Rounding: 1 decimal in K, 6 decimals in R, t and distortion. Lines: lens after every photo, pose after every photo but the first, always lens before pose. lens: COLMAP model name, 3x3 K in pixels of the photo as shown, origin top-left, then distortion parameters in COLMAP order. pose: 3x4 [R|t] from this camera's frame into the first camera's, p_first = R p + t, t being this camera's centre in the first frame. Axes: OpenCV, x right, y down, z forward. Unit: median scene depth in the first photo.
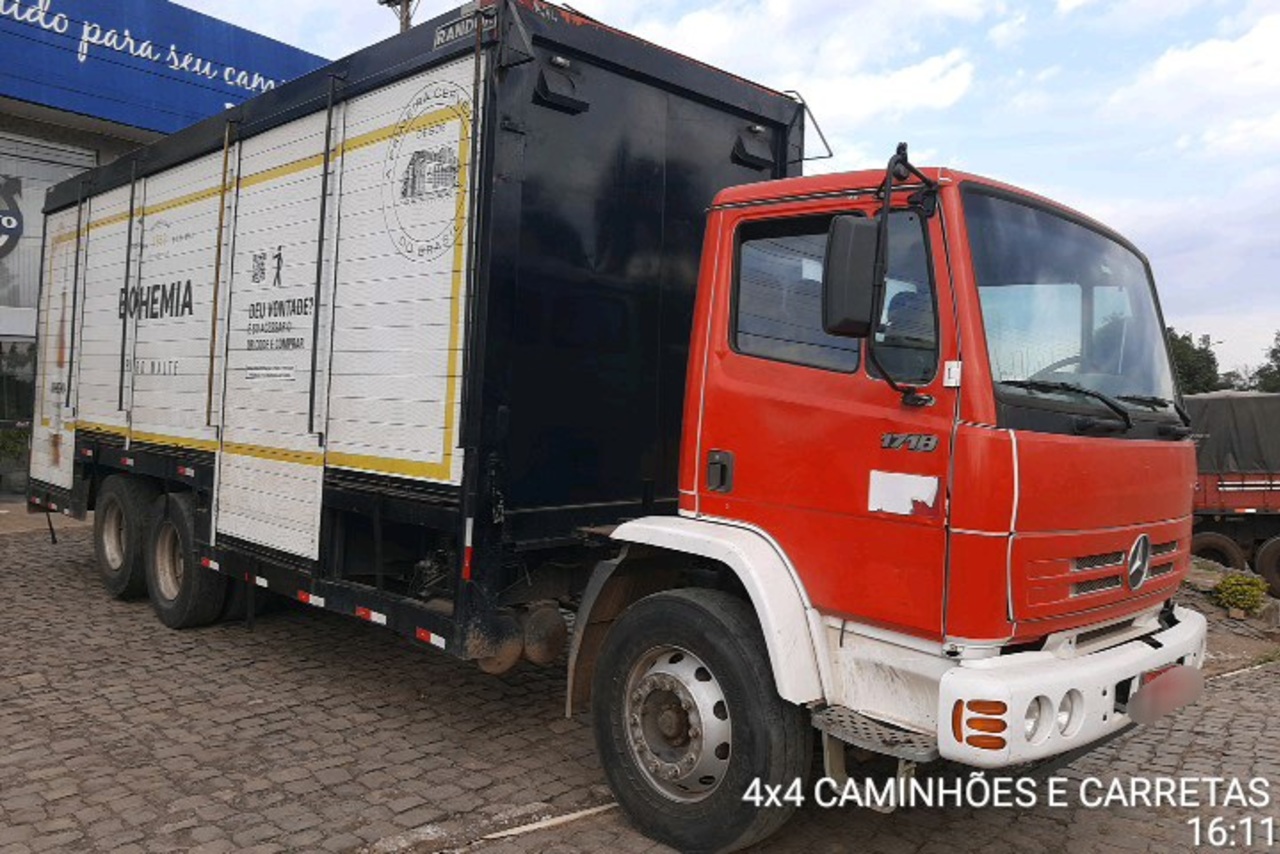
lens RADIAL K [[853.7, 0, 640.0], [0, 853.7, 427.0], [0, 0, 1]] dist [0.040003, -0.081701]
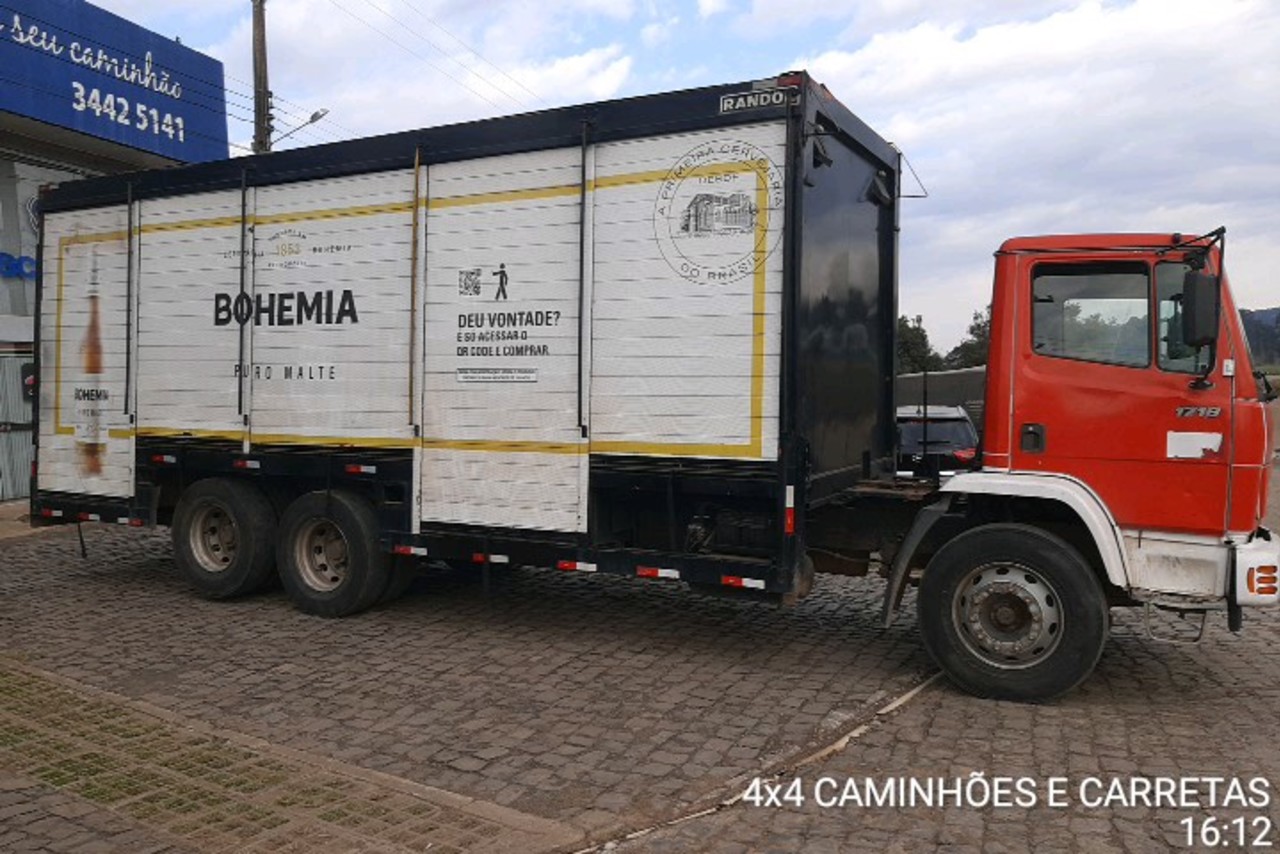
lens RADIAL K [[824.4, 0, 640.0], [0, 824.4, 427.0], [0, 0, 1]] dist [0.057912, -0.083847]
pose [[0.968081, -0.042922, 0.246936, -0.687260], [0.037717, 0.998956, 0.025772, -0.021724], [-0.247785, -0.015635, 0.968689, -0.147434]]
